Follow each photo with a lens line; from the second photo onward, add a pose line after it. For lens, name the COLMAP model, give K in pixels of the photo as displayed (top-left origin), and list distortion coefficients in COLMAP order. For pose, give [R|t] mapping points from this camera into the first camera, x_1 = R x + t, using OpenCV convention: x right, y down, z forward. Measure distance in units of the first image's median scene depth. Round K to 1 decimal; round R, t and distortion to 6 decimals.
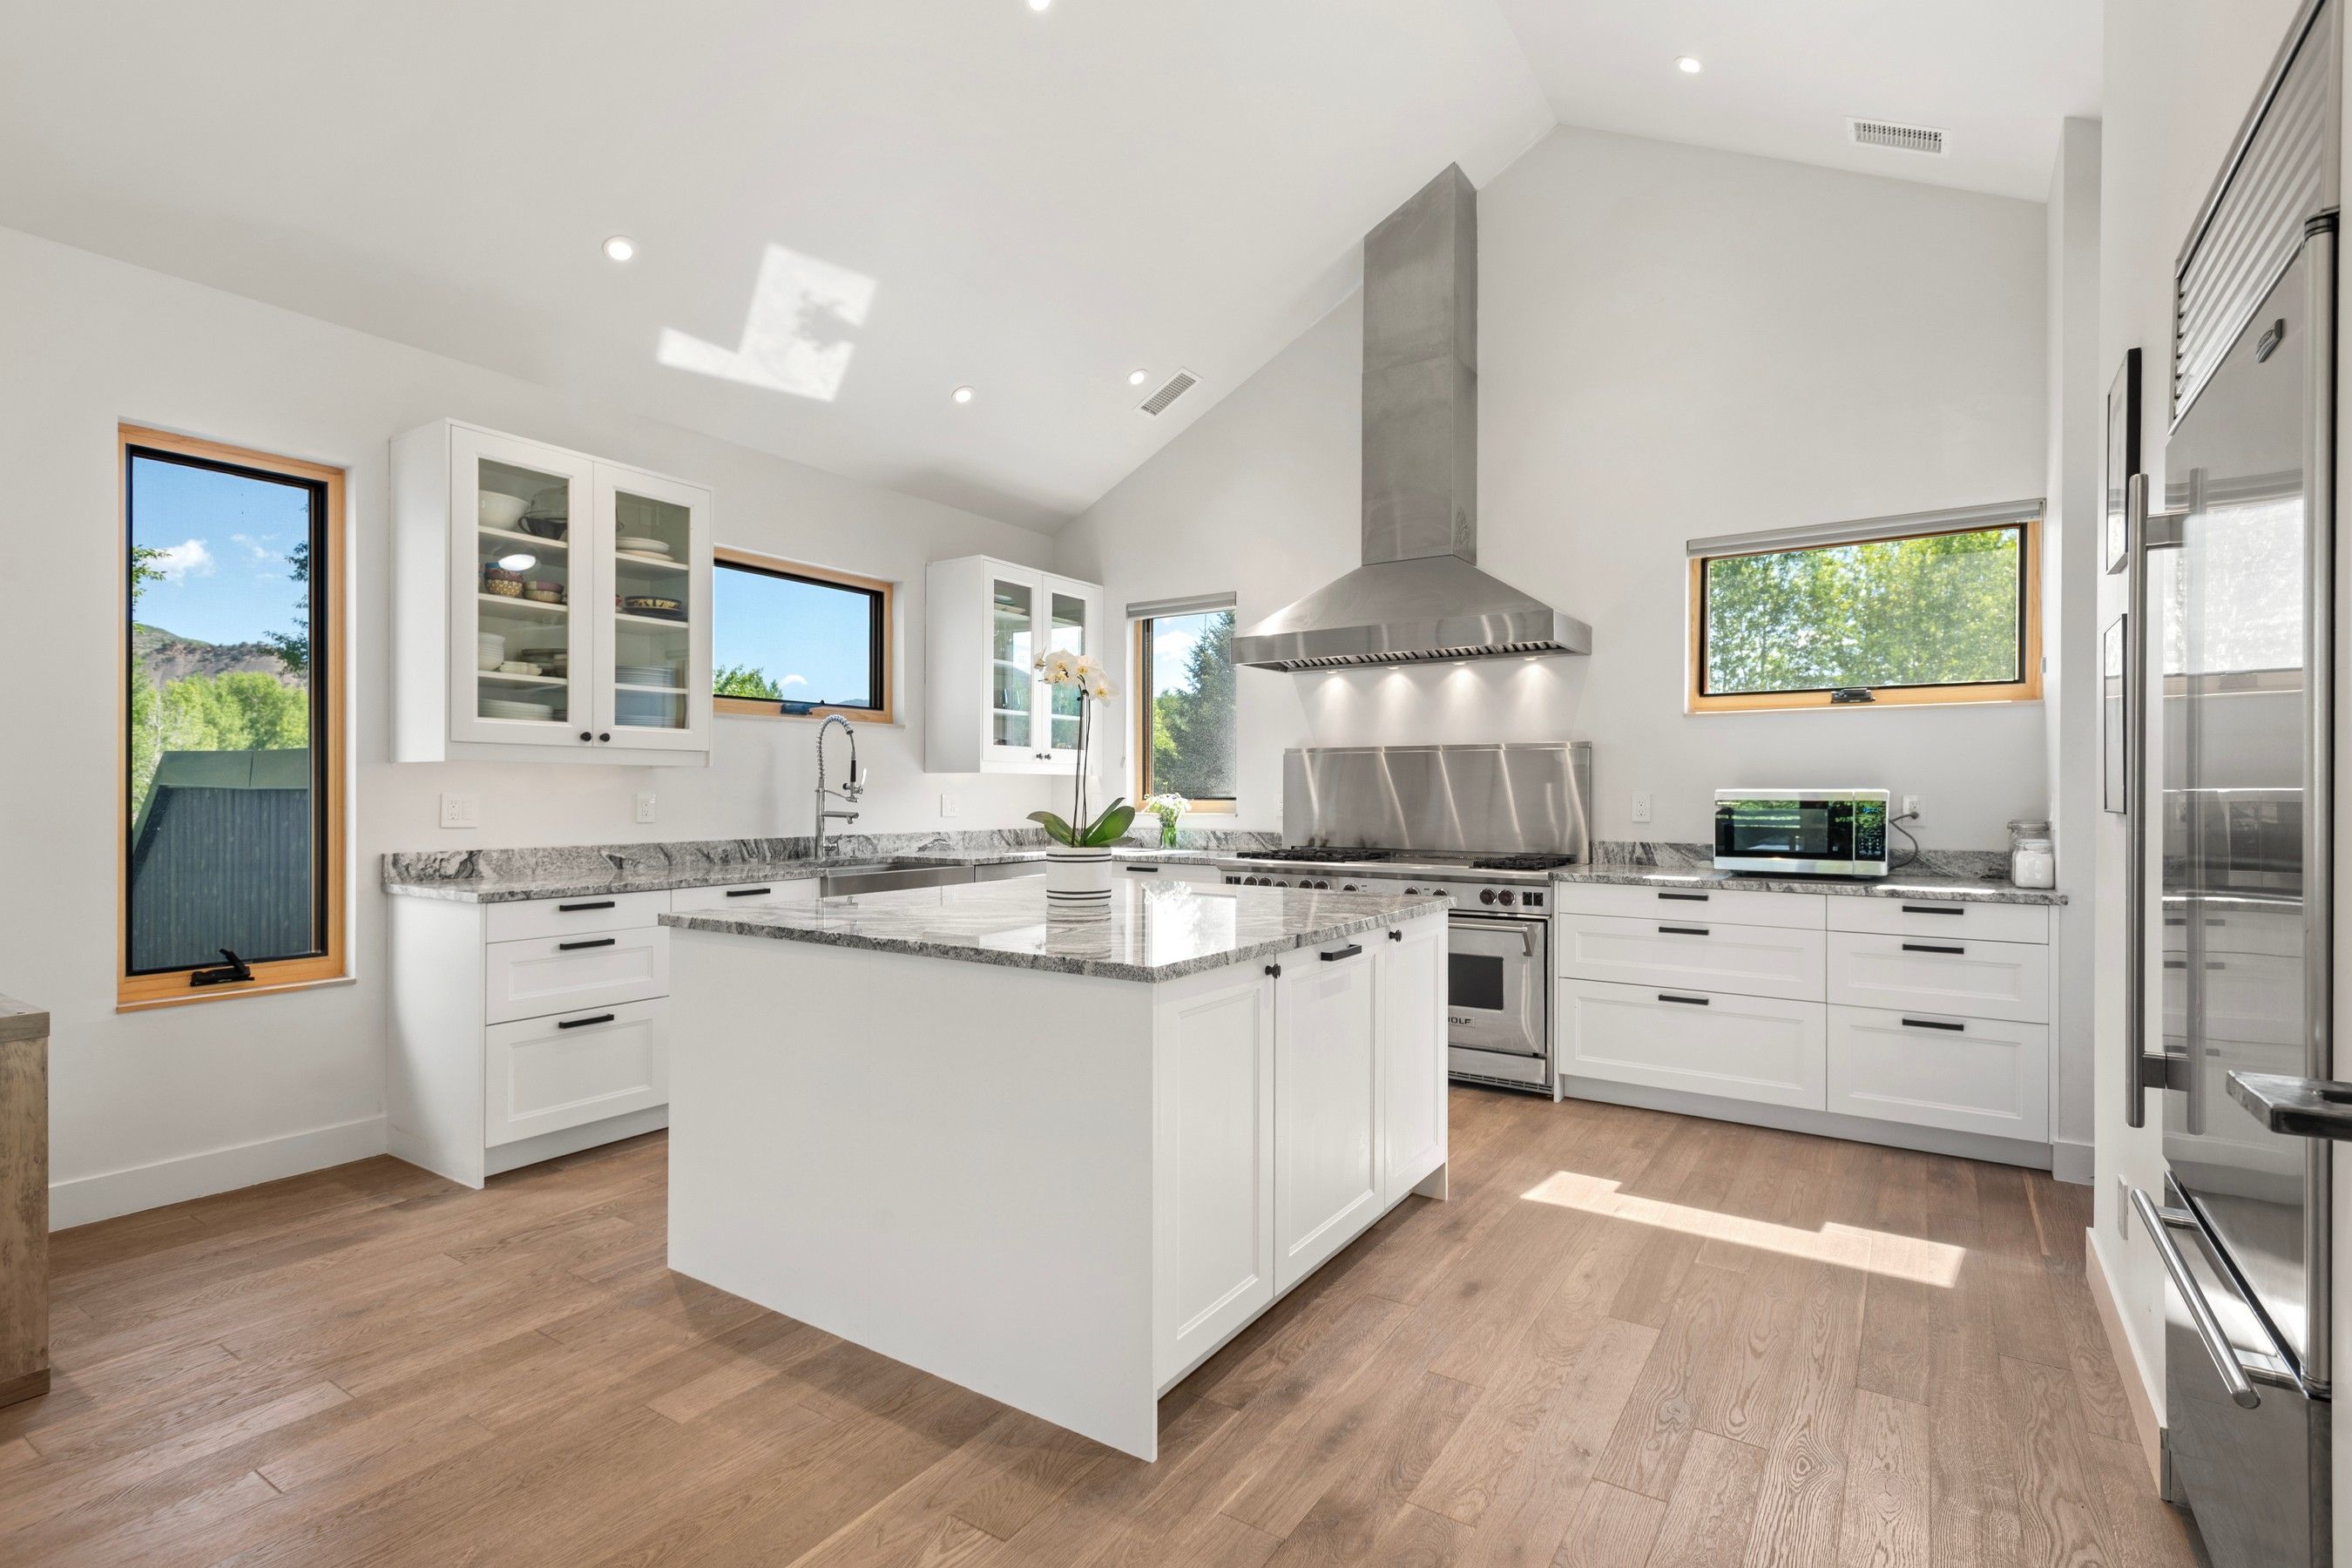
lens RADIAL K [[1100.2, 0, 1187.8], [0, 1100.2, 793.6], [0, 0, 1]] dist [0.014368, -0.005715]
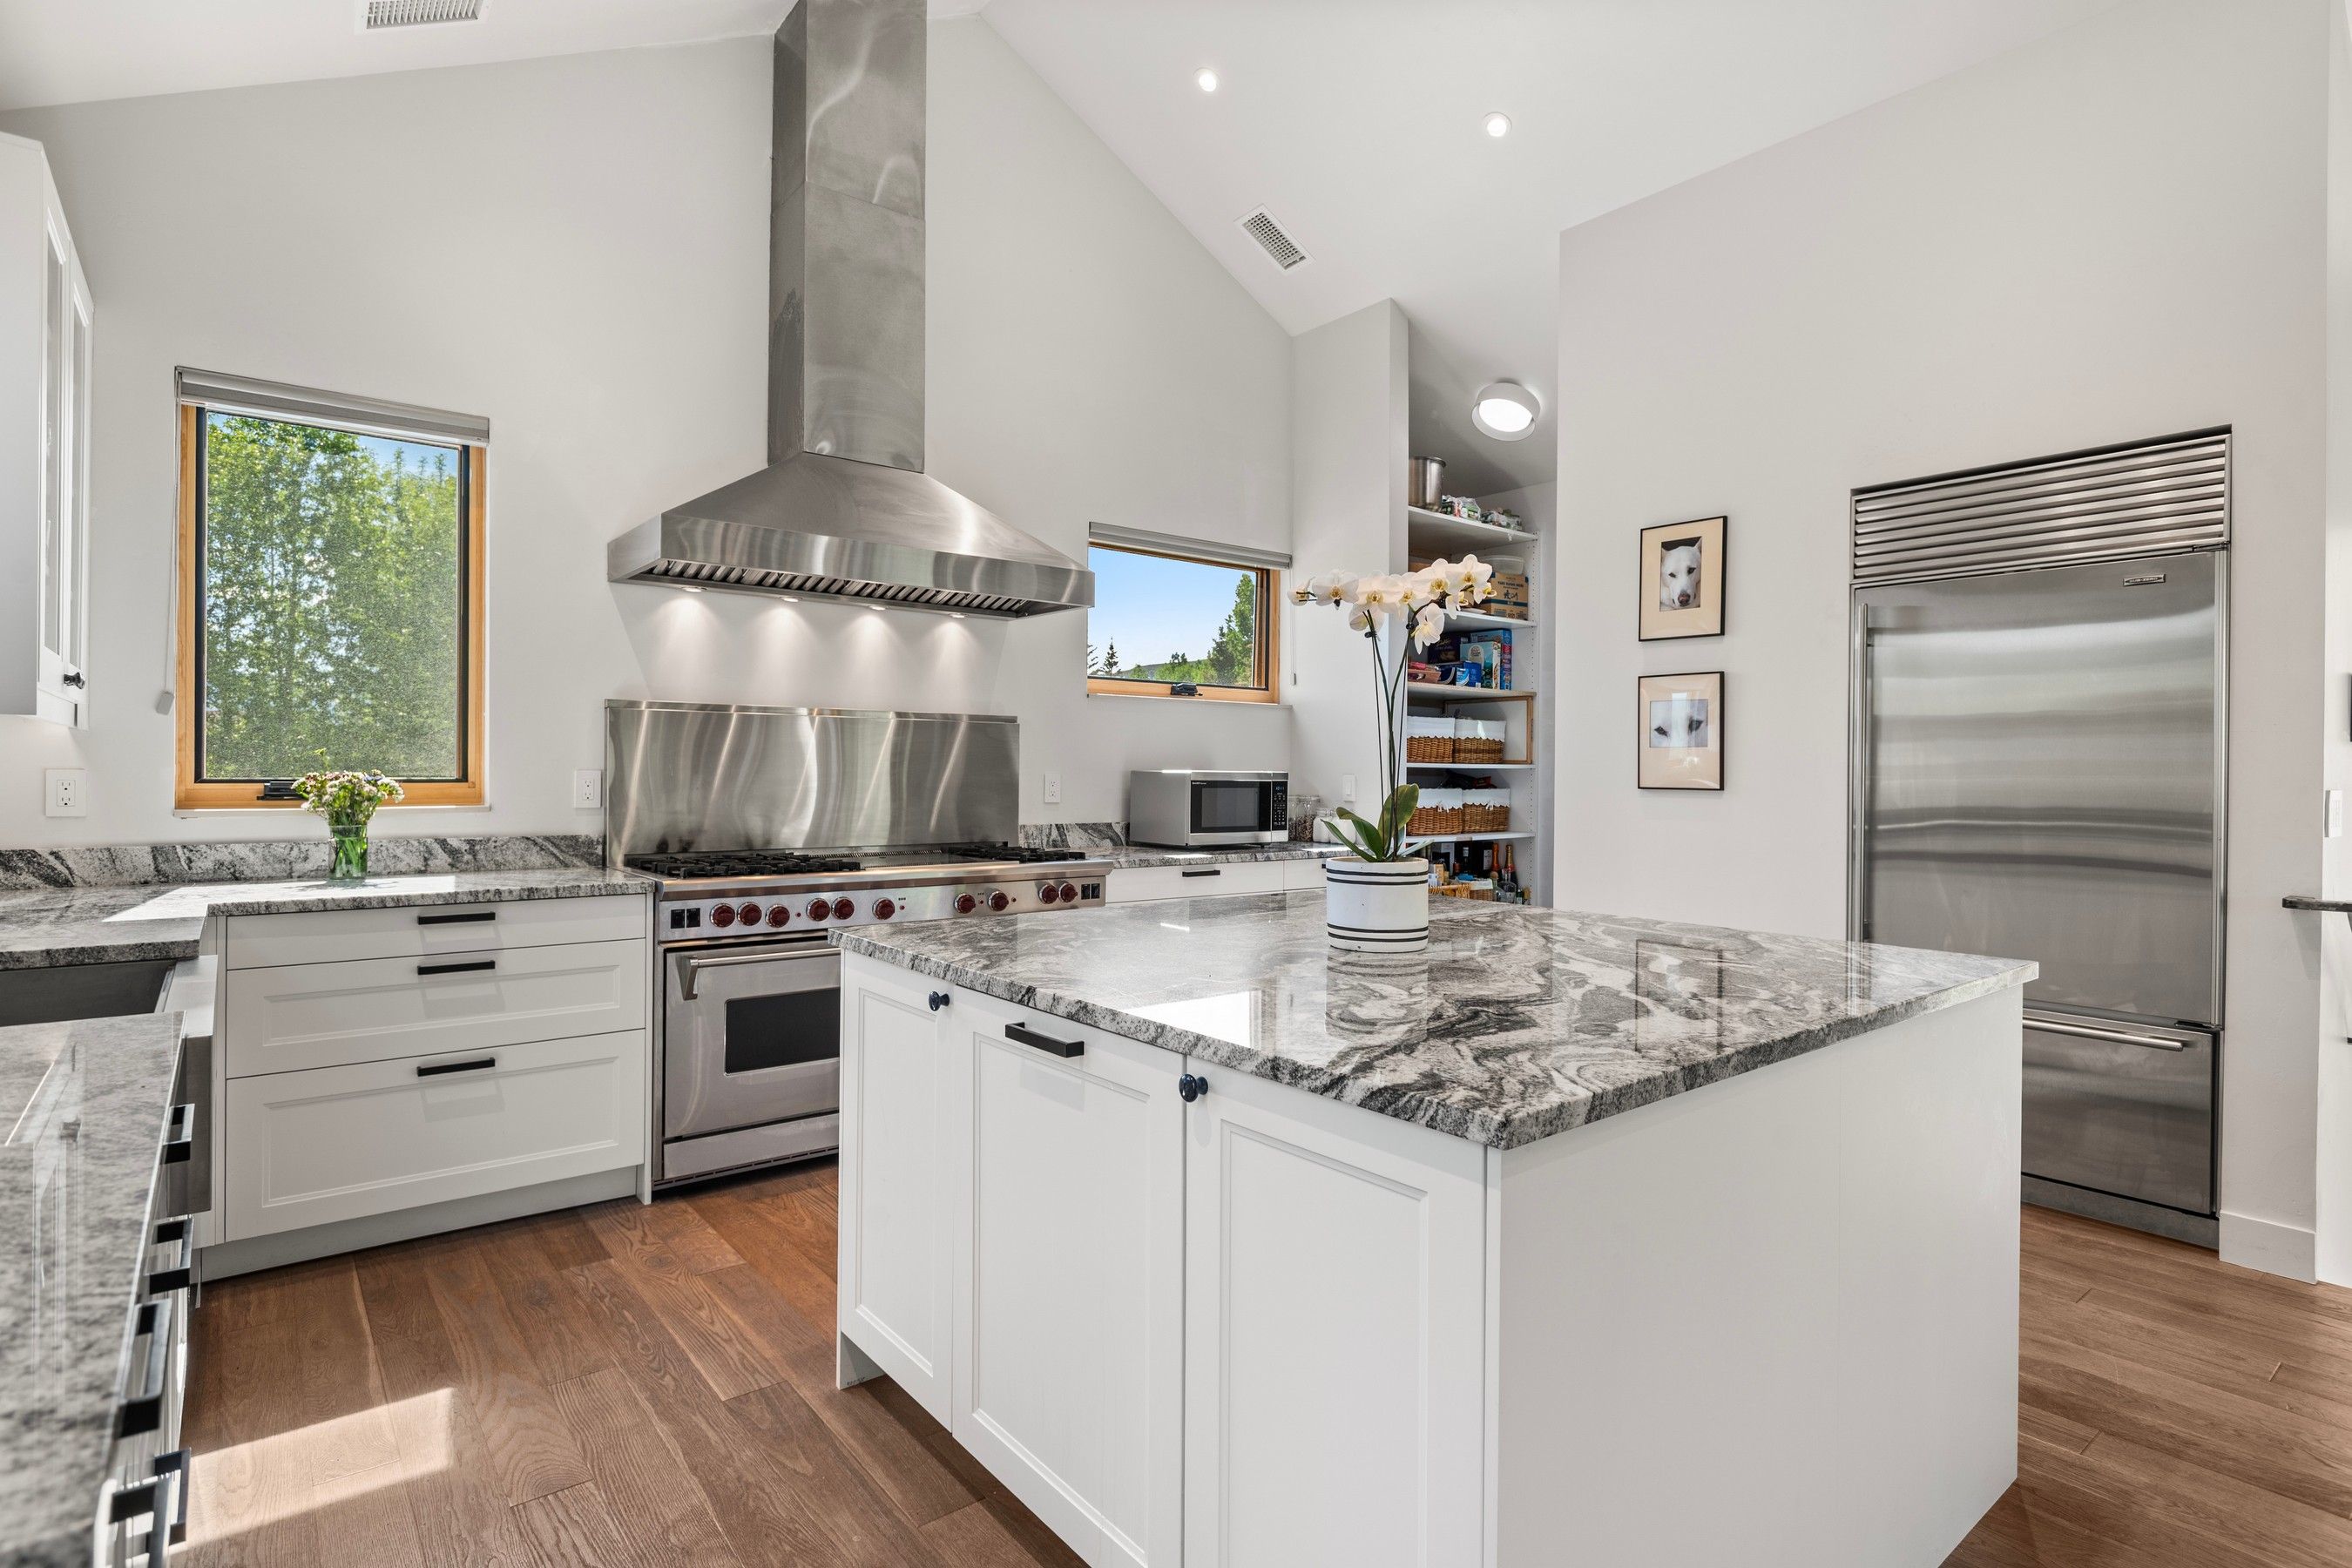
lens RADIAL K [[1160.4, 0, 1160.2], [0, 1160.4, 783.9], [0, 0, 1]] dist [-0.000469, 0.001264]
pose [[0.310561, -0.008099, 0.950519, -0.806622], [-0.006079, 0.999926, 0.010506, -0.003325], [-0.950534, -0.009041, 0.310489, 0.917846]]
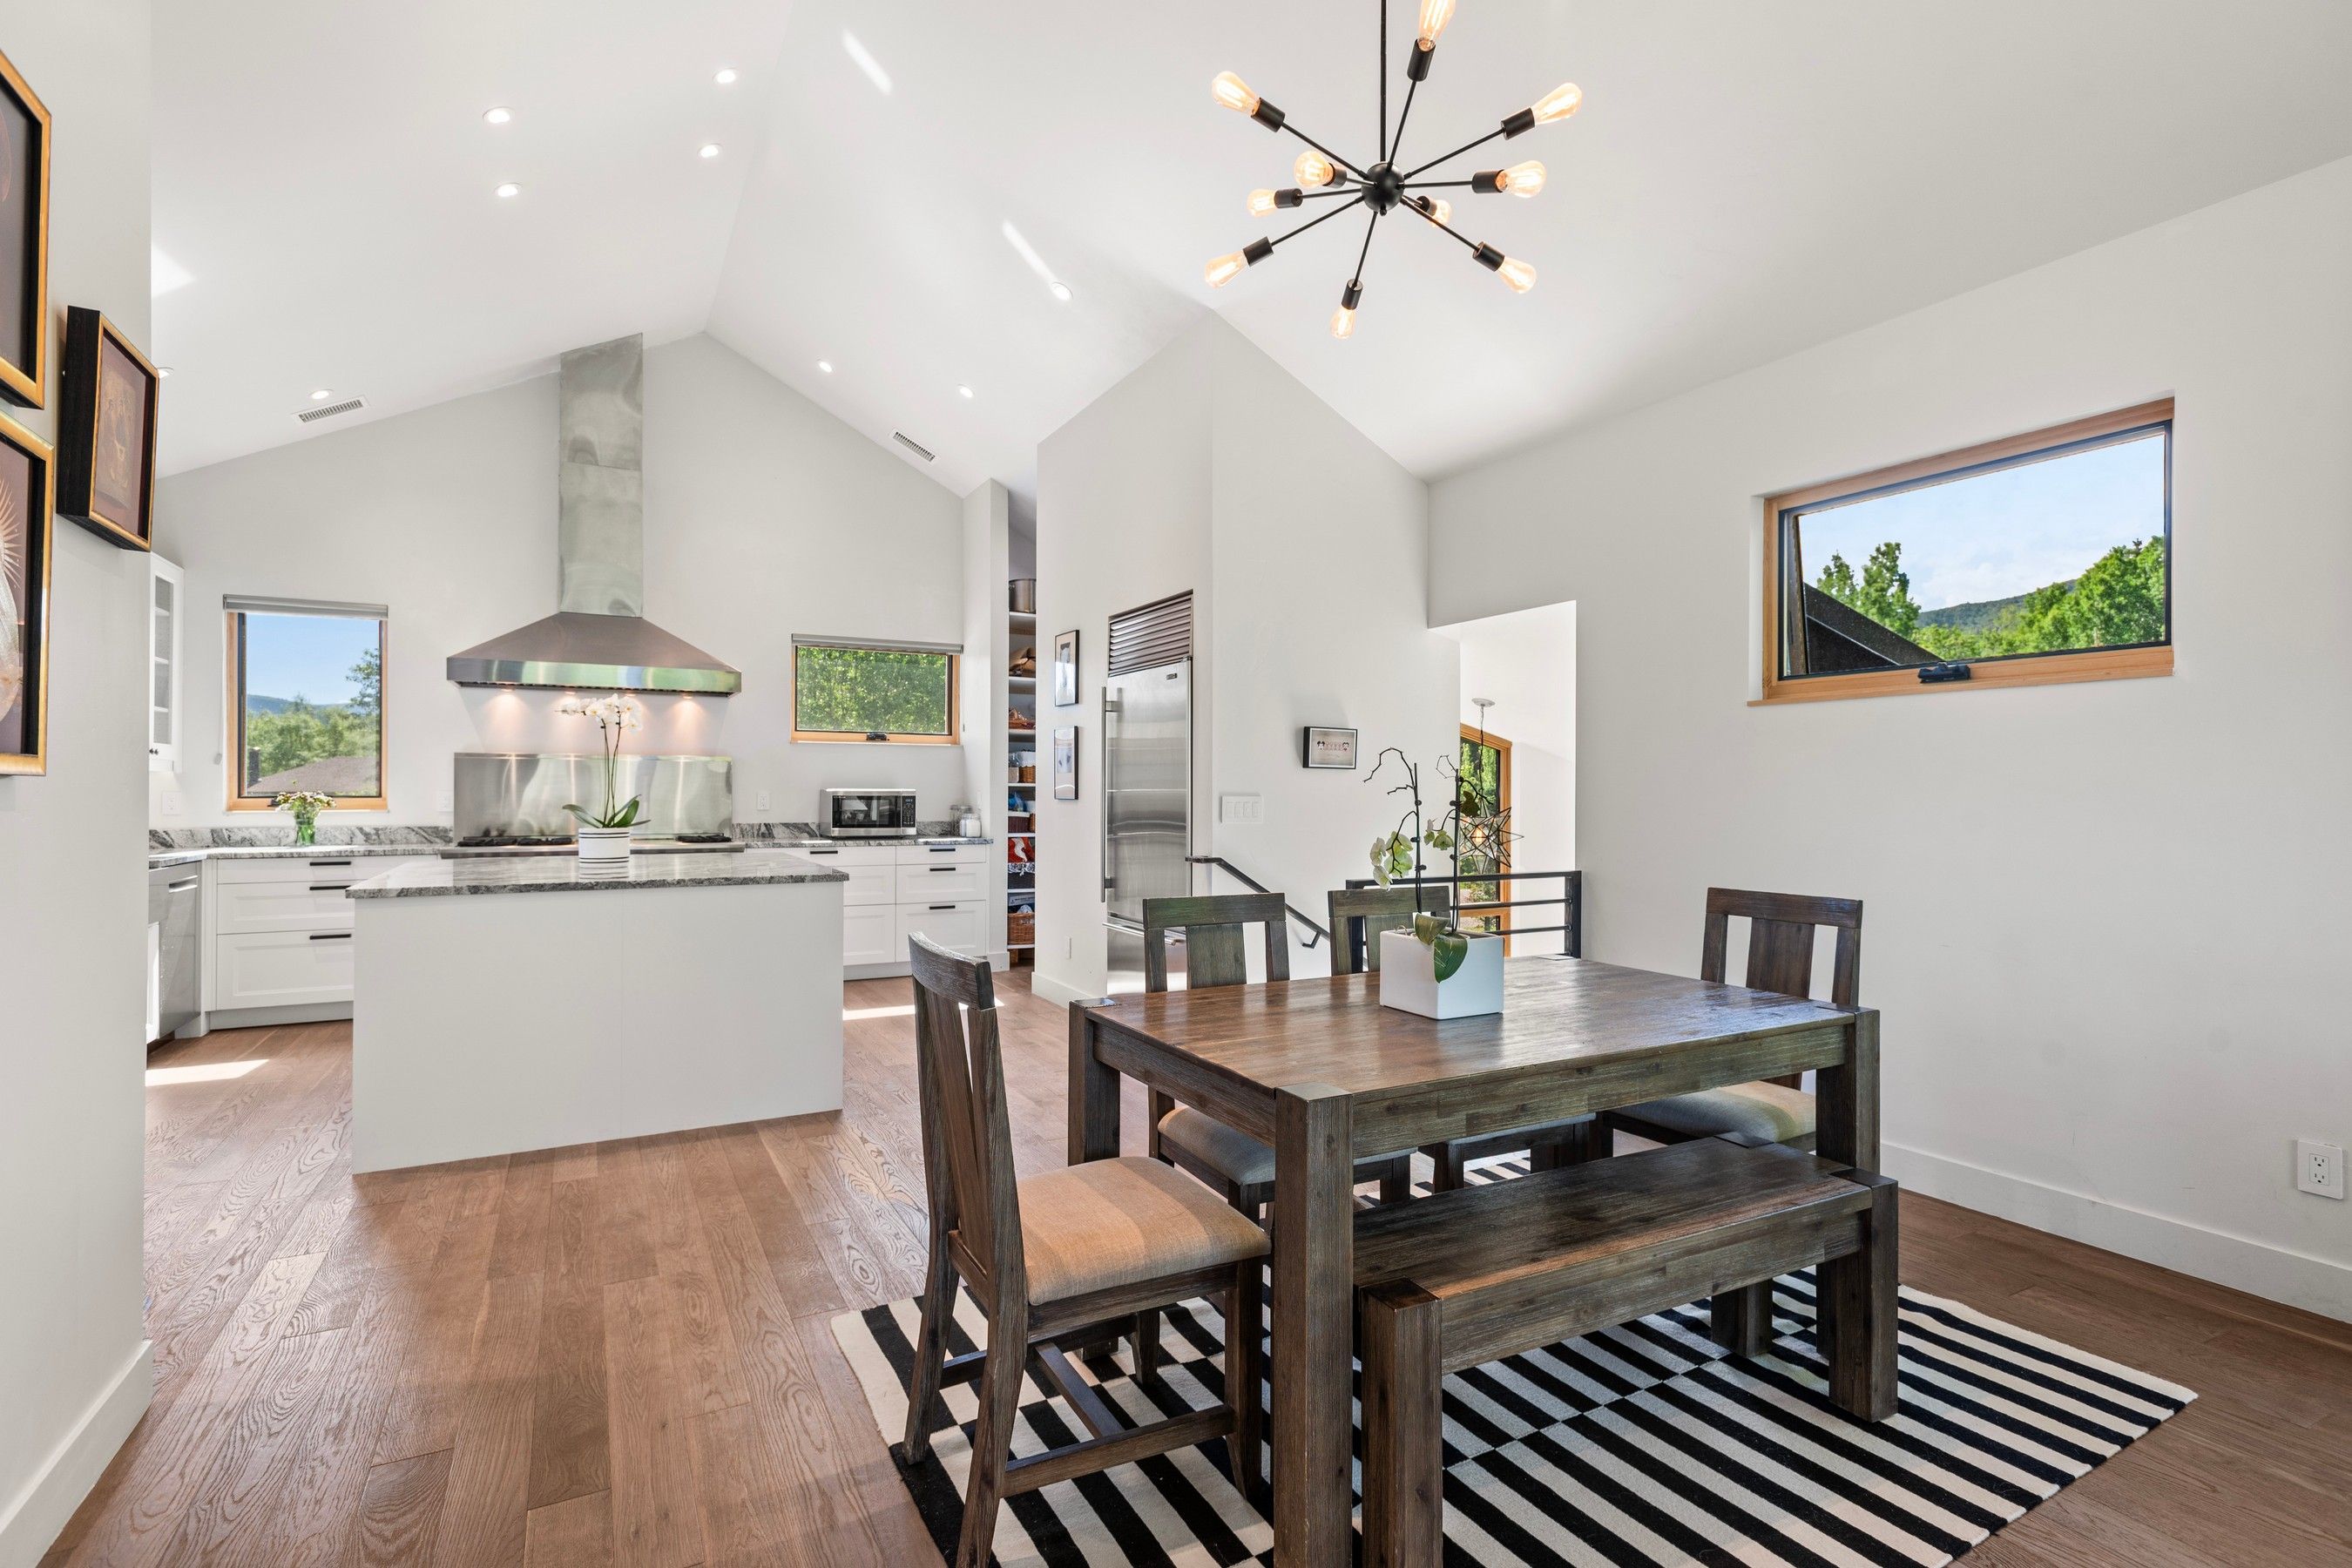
lens RADIAL K [[1100.2, 0, 1171.8], [0, 1100.2, 794.2], [0, 0, 1]] dist [0.014368, -0.005715]
pose [[0.474717, -0.002864, 0.880134, -1.047069], [-0.000050, 0.999995, 0.003280, -0.002353], [-0.880138, -0.001601, 0.474714, -0.370949]]
